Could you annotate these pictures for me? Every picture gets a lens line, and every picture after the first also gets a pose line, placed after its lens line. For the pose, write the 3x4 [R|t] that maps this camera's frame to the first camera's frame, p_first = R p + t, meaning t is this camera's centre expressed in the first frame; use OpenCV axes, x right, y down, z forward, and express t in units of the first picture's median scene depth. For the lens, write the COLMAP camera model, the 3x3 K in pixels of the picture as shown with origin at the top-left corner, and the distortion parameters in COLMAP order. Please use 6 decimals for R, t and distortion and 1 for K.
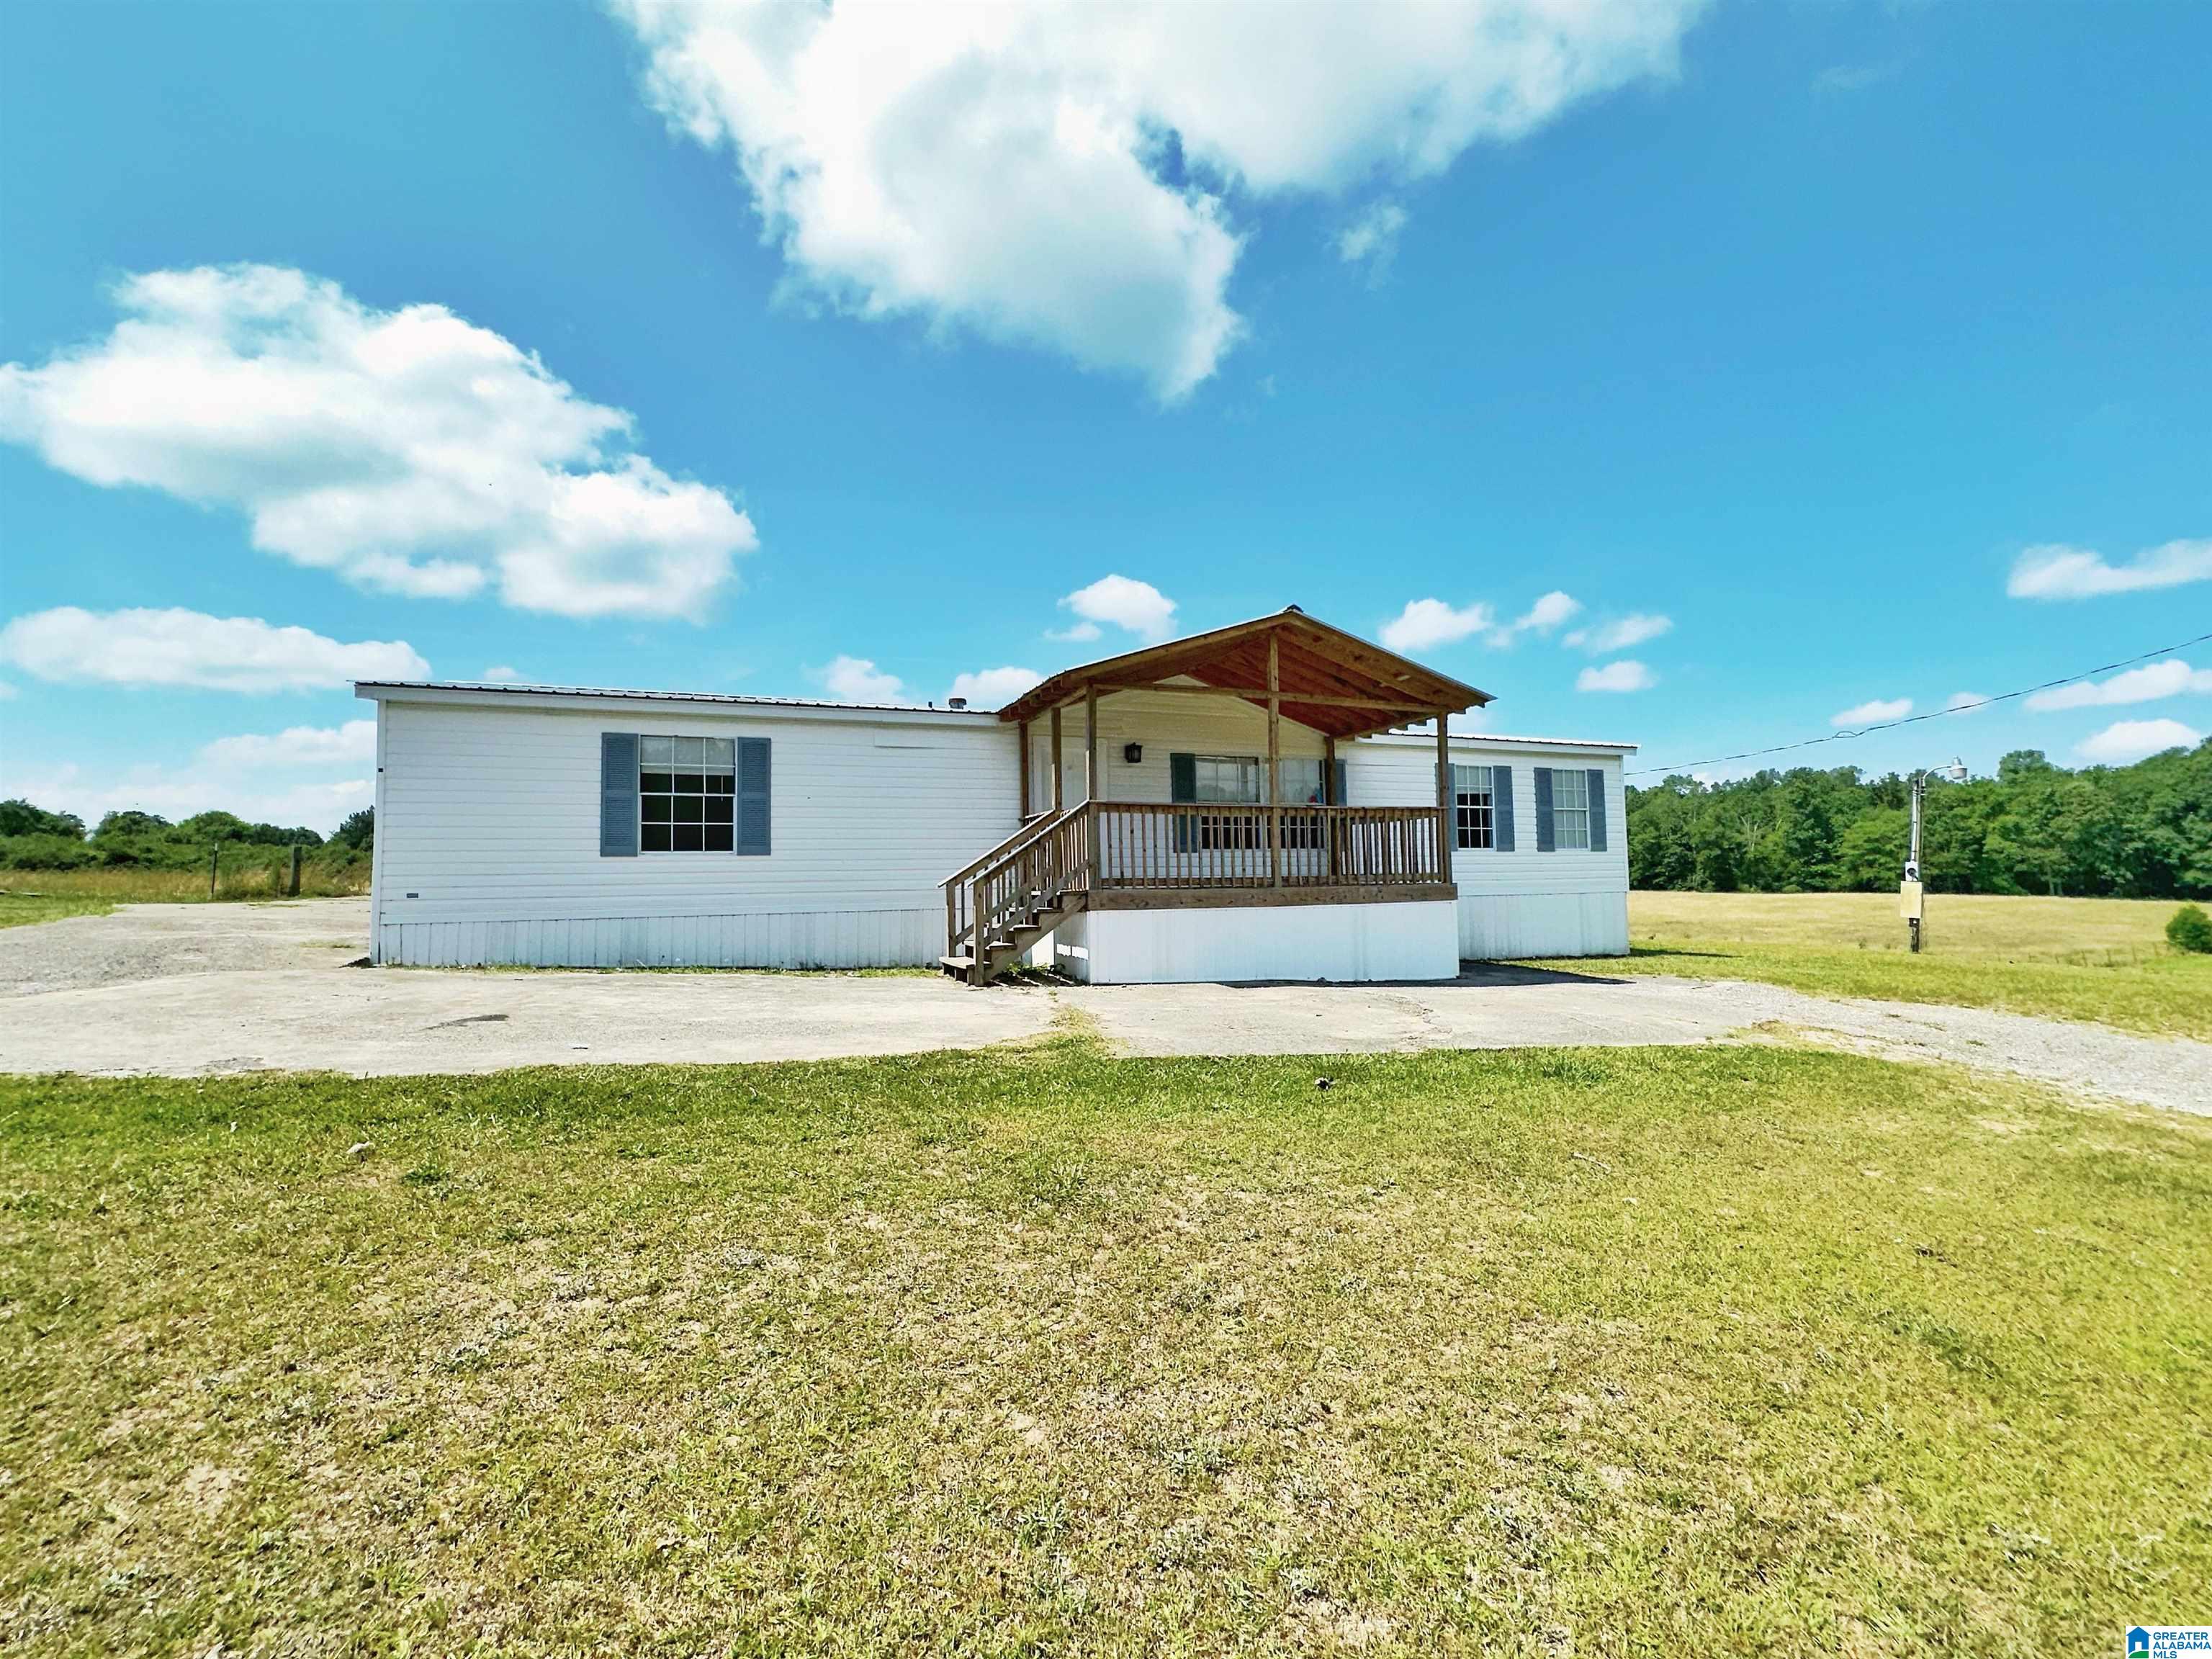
lens RADIAL K [[965.2, 0, 1106.4], [0, 965.2, 828.5], [0, 0, 1]] dist [-0.002236, 0.000269]
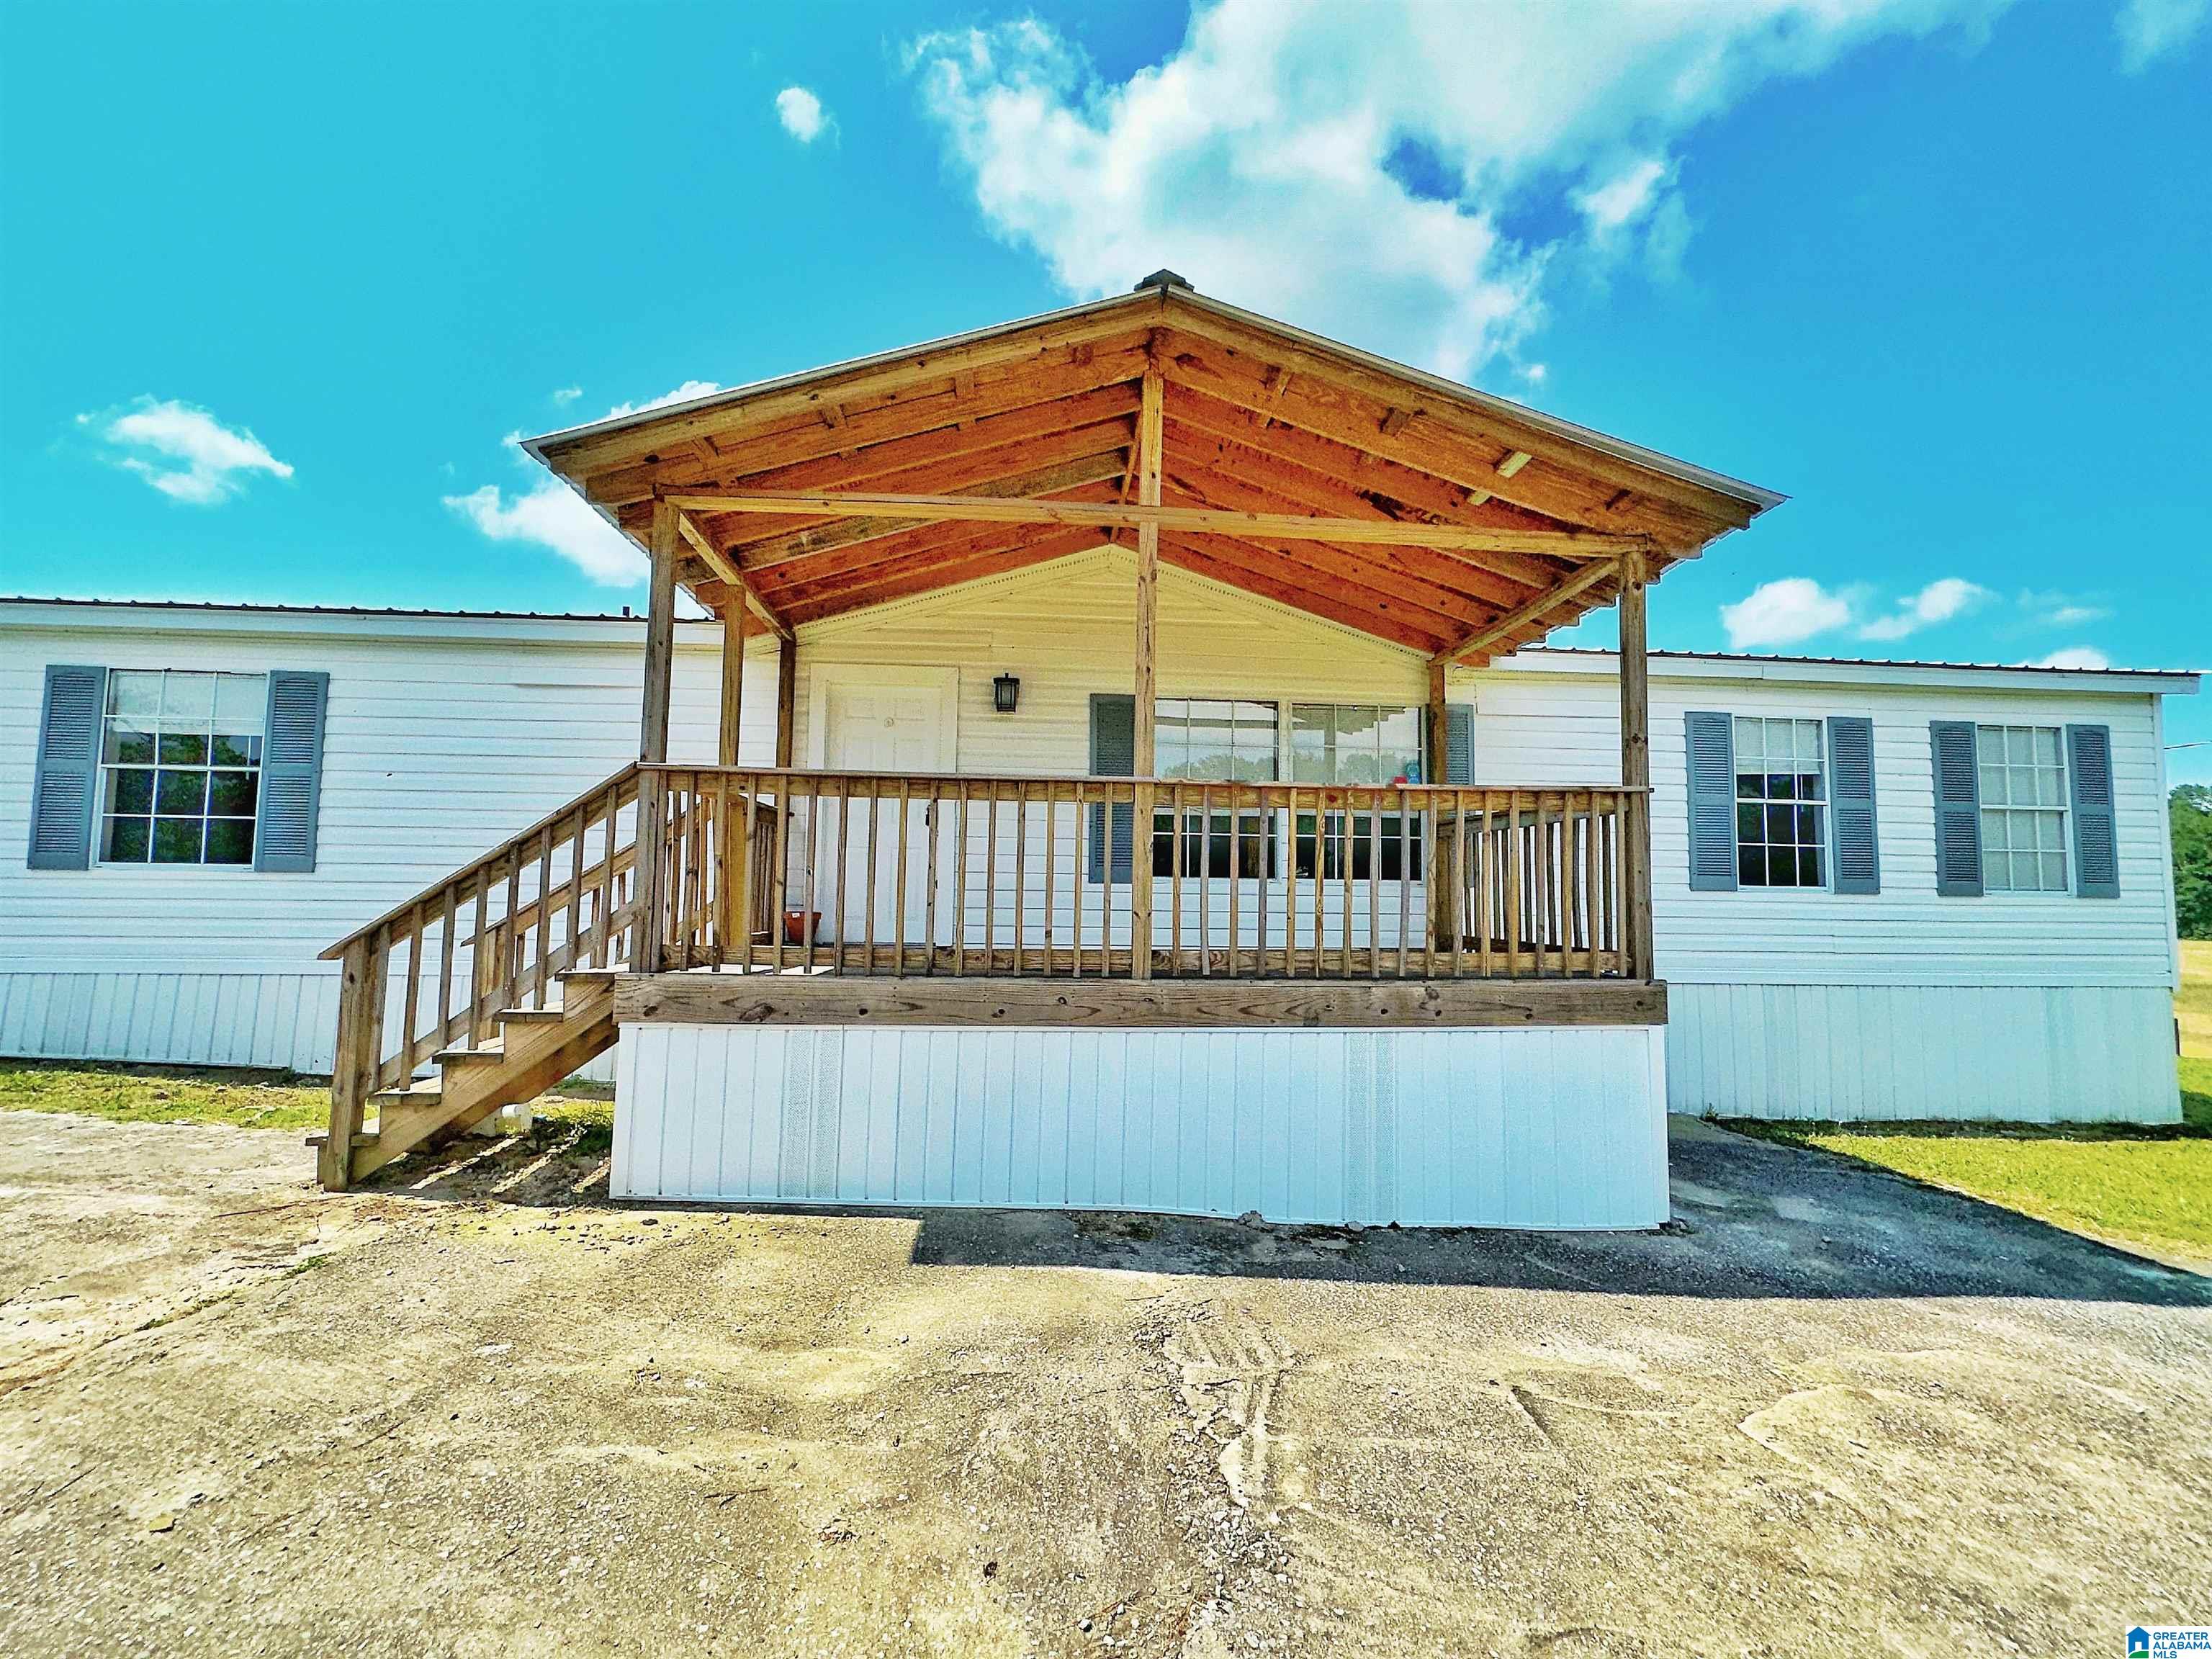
lens RADIAL K [[965.2, 0, 1105.5], [0, 965.2, 829.5], [0, 0, 1]] dist [-0.002236, 0.000269]
pose [[0.953096, 0.007617, -0.302572, 0.238280], [-0.012212, 0.999837, -0.013297, 0.003007], [0.302422, 0.016369, 0.953034, 0.504979]]
